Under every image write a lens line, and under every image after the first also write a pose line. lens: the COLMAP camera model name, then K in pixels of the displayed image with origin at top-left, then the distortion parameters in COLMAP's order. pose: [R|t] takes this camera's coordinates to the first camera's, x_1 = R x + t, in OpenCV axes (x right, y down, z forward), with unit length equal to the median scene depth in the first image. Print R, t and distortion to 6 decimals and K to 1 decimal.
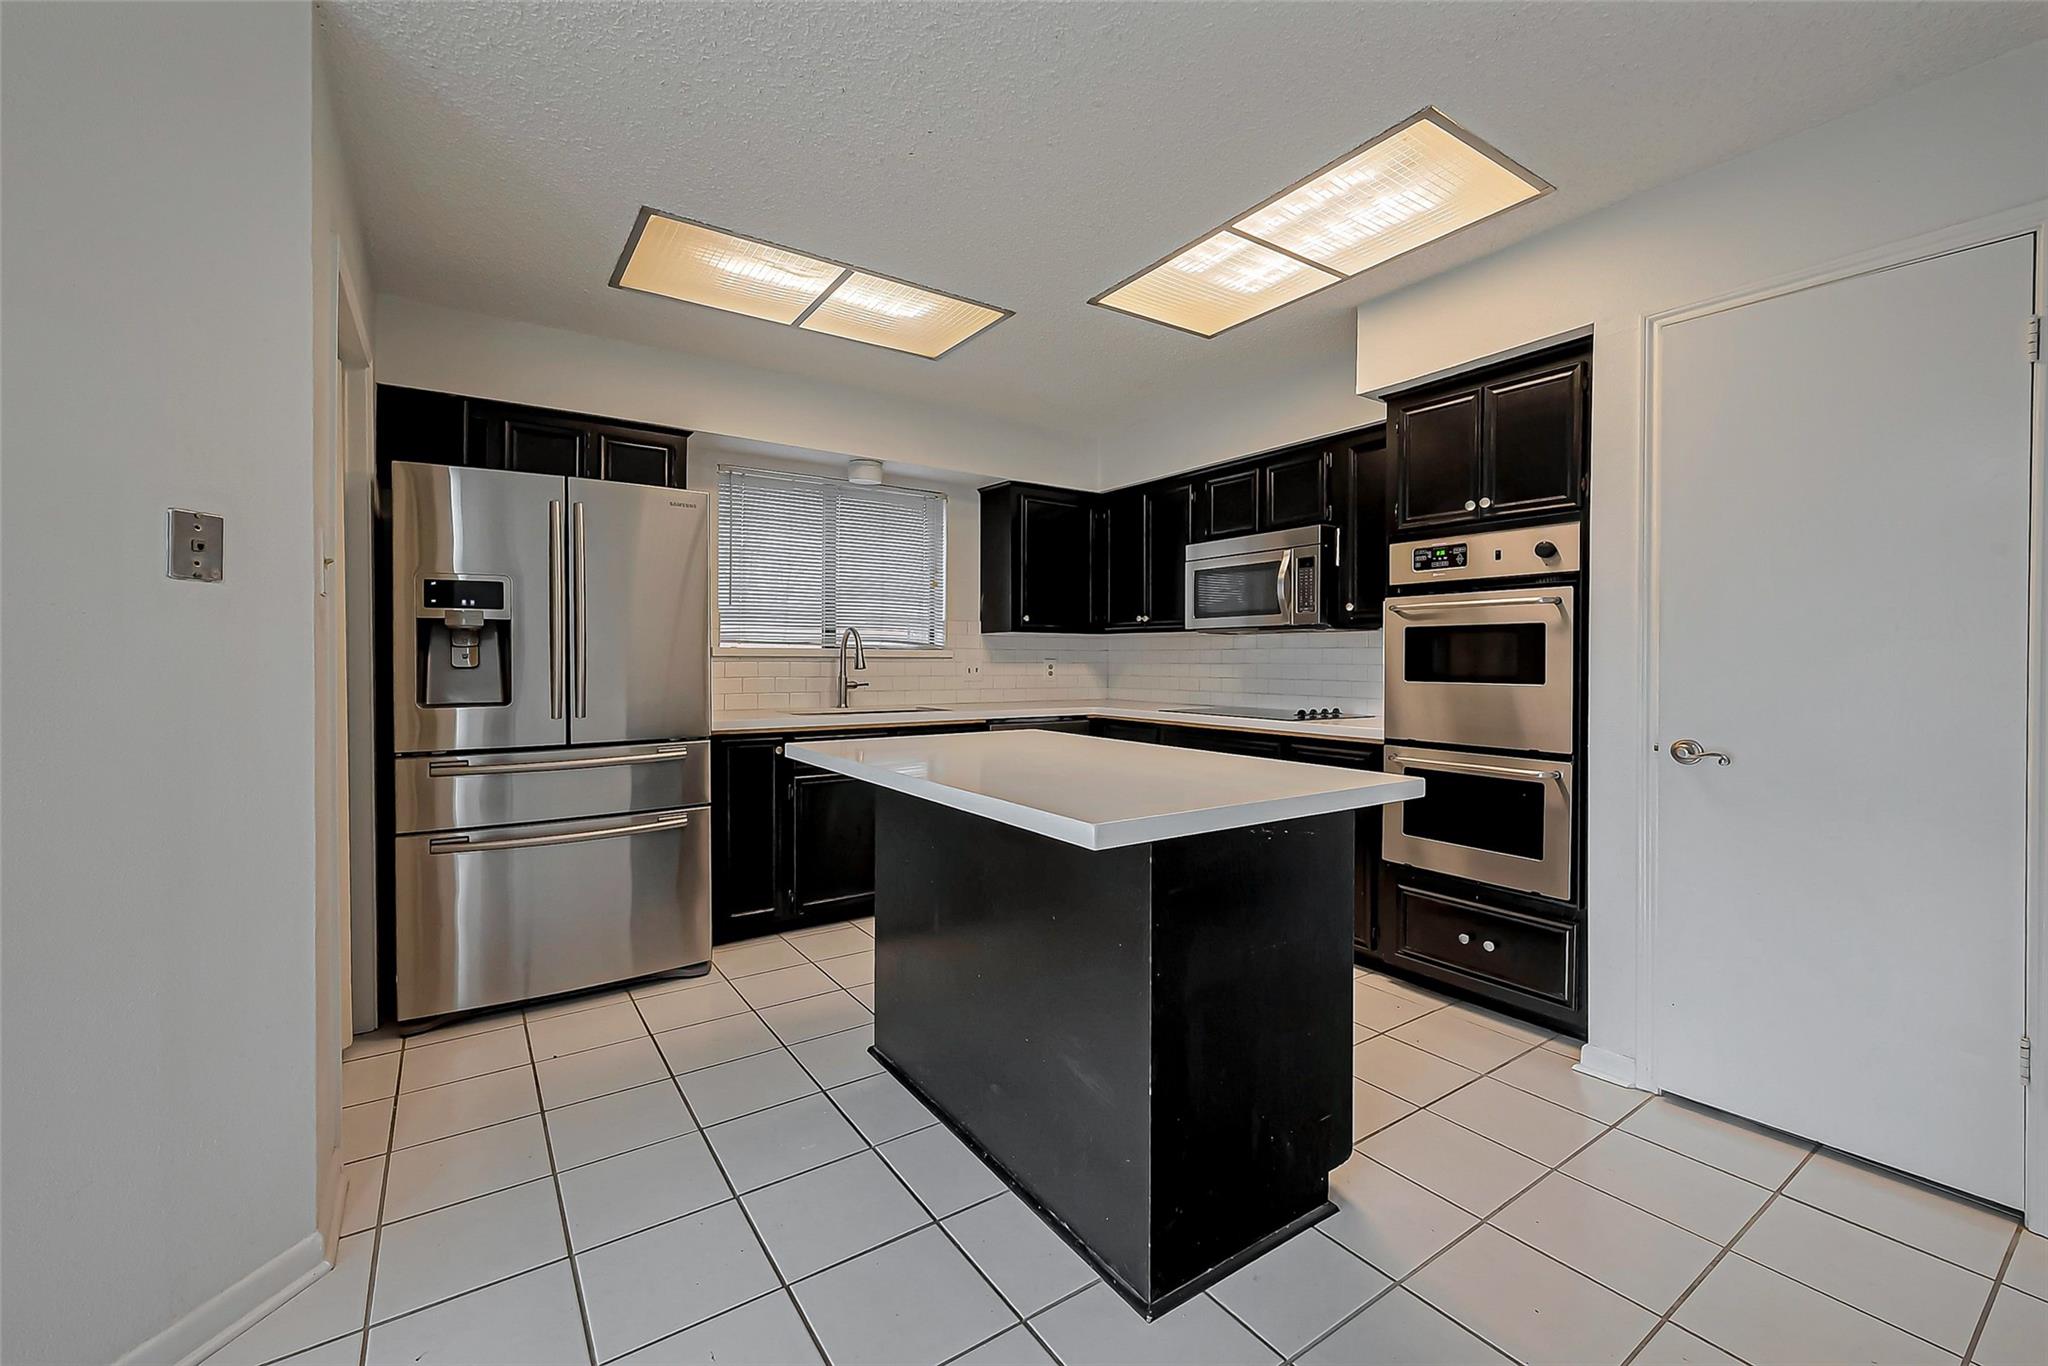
lens RADIAL K [[818.5, 0, 976.8], [0, 818.5, 667.7], [0, 0, 1]] dist [0.001985, 0.000119]
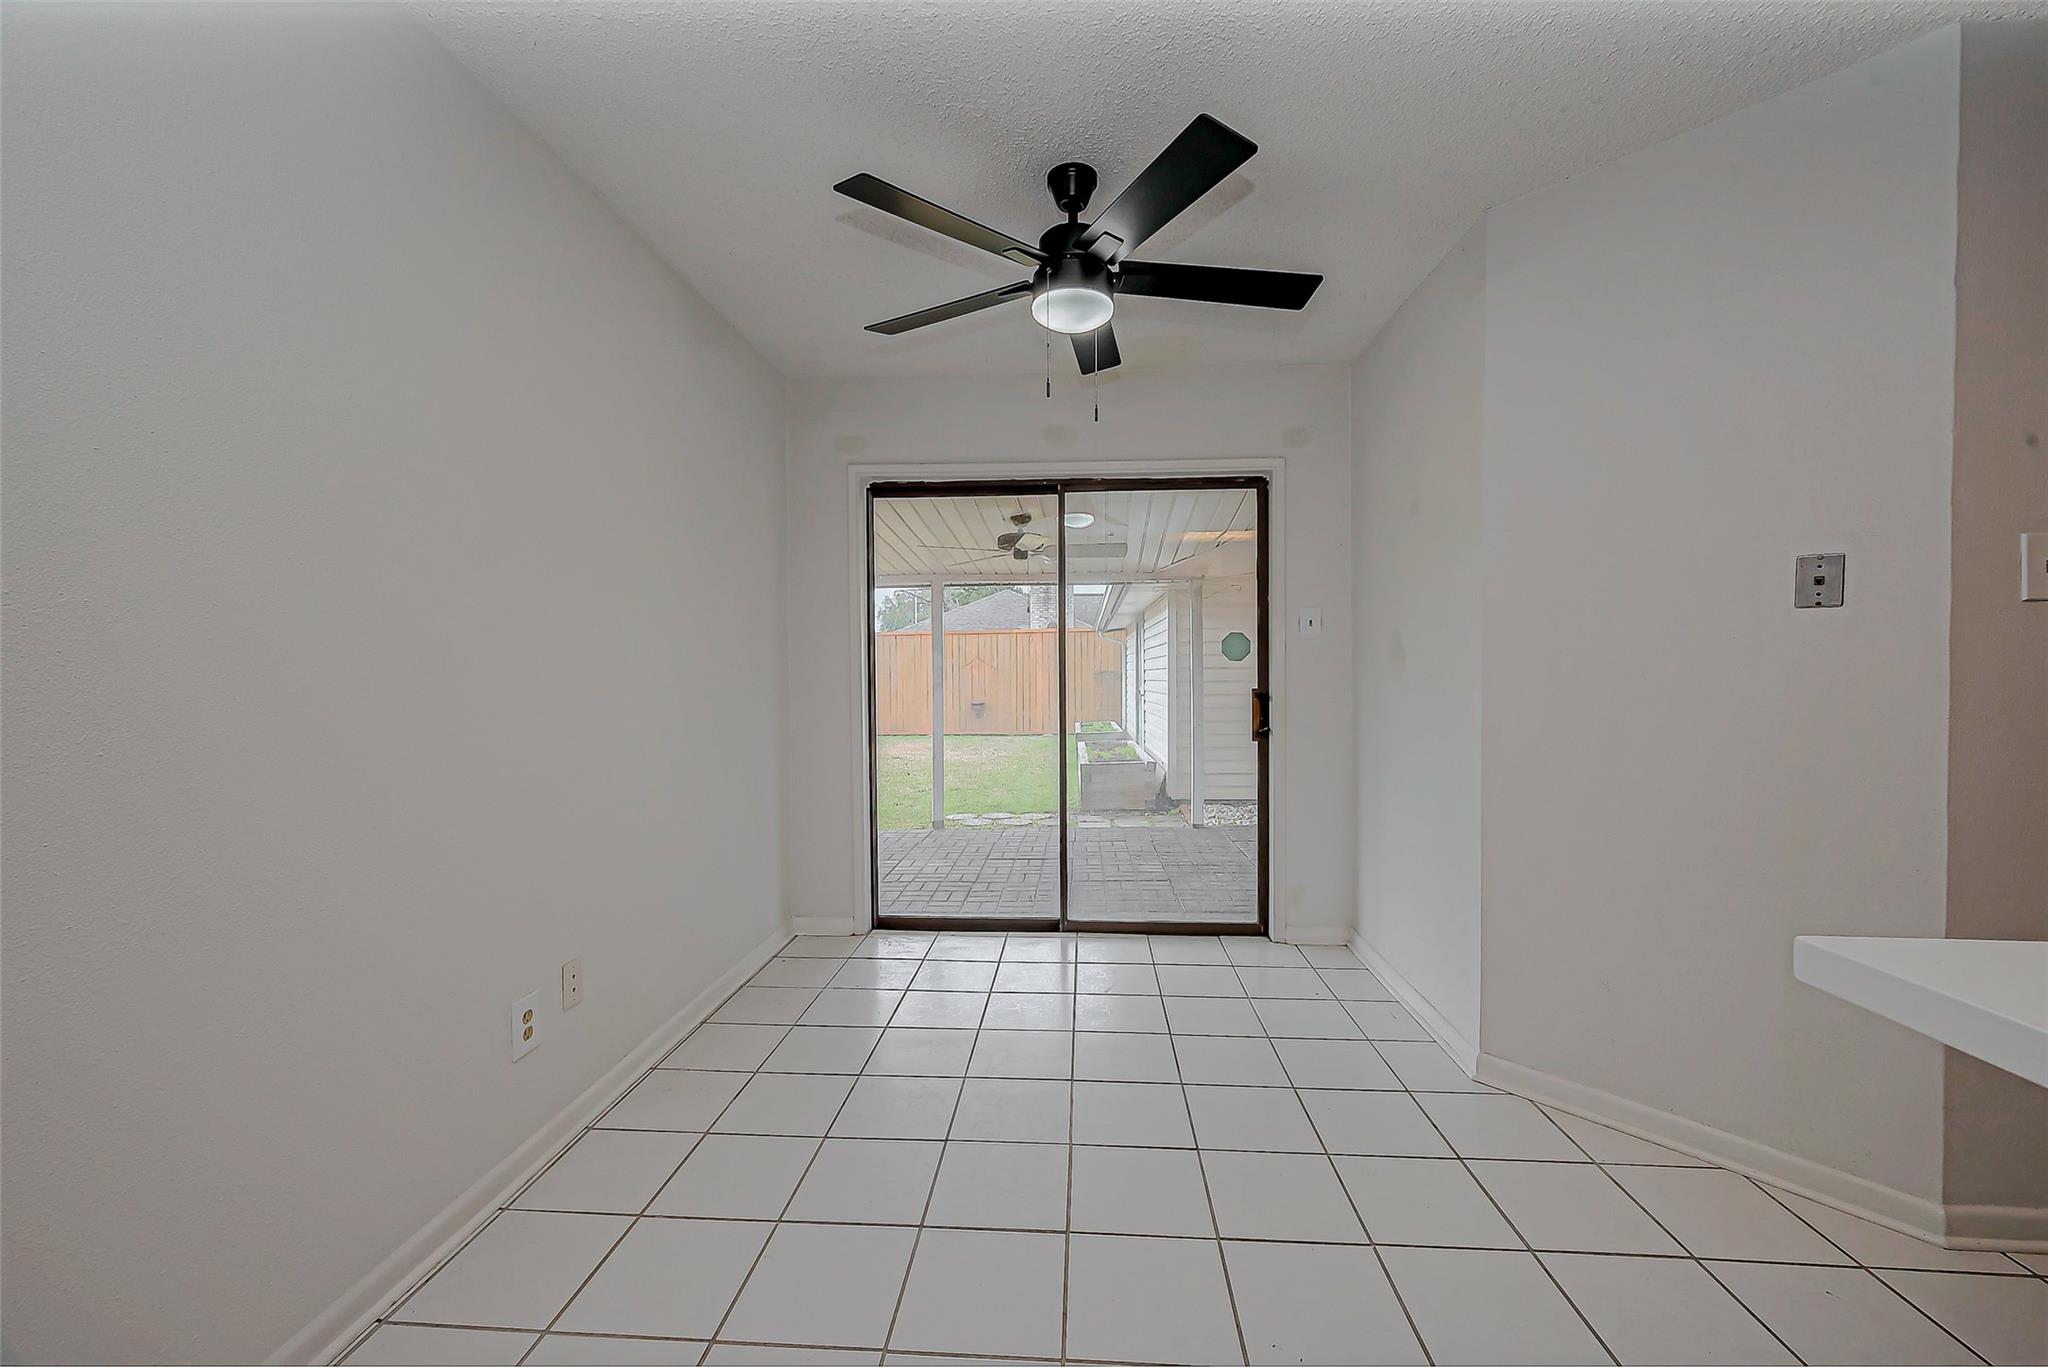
lens RADIAL K [[809.6, 0, 1028.9], [0, 809.6, 679.5], [0, 0, 1]] dist [0.000516, 0.000069]
pose [[-0.601029, 0.008882, -0.799178, 0.433611], [-0.007292, 0.999836, 0.016596, -0.001071], [0.799194, 0.015802, -0.600865, 0.377413]]
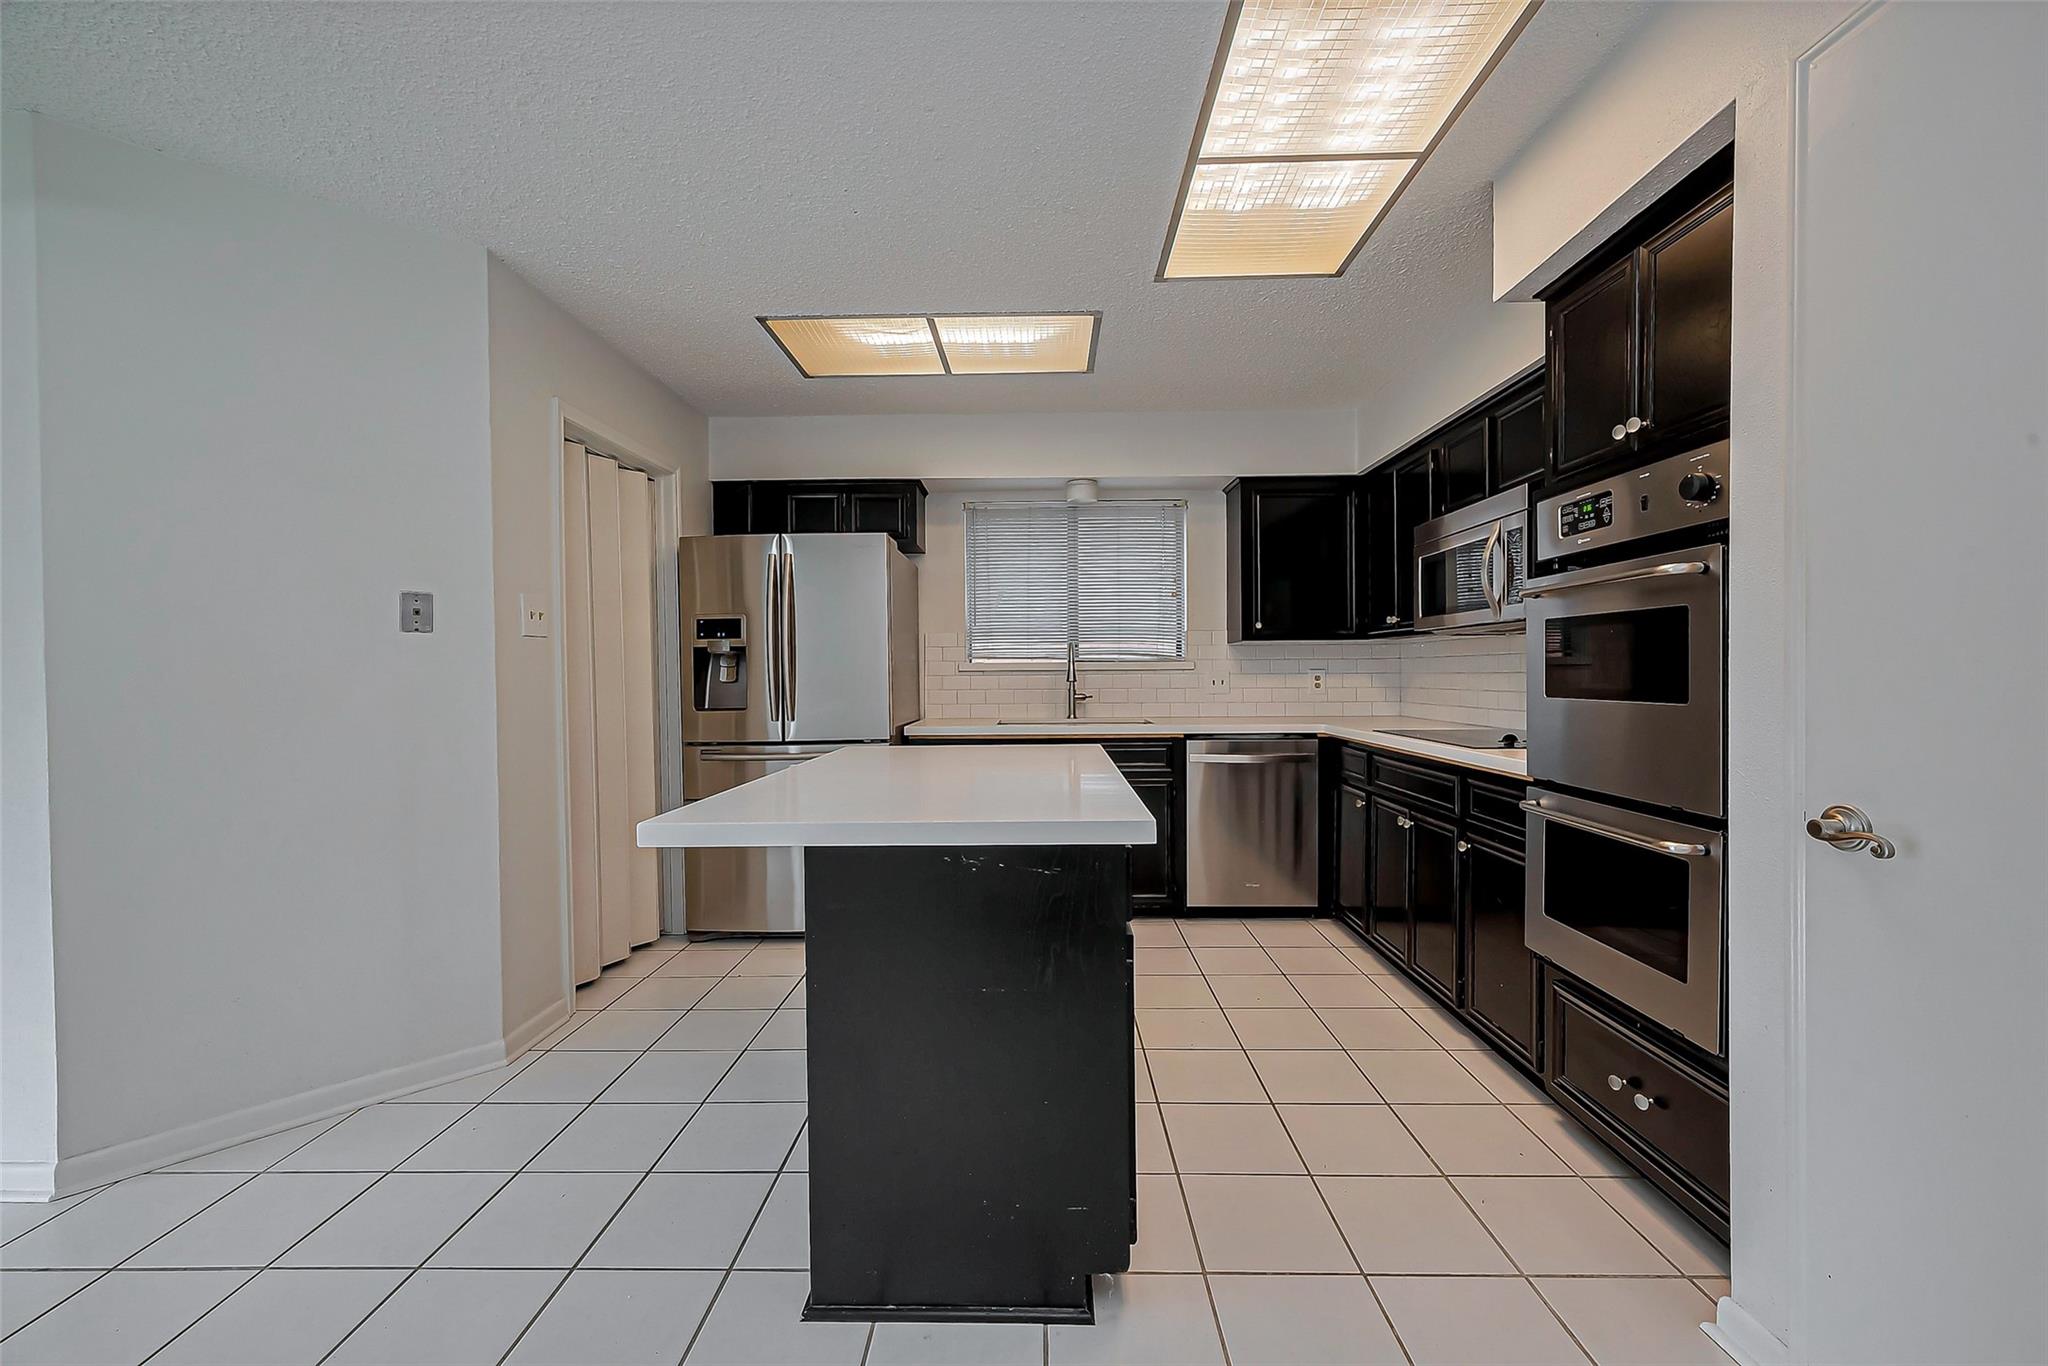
lens RADIAL K [[790.2, 0, 1019.6], [0, 790.2, 687.0], [0, 0, 1]] dist [-0.009136, -0.000032]
pose [[0.826547, 0.000383, -0.562868, 0.506323], [0.004952, 0.999956, 0.007952, 0.000299], [0.562846, -0.009361, 0.826509, 0.182679]]
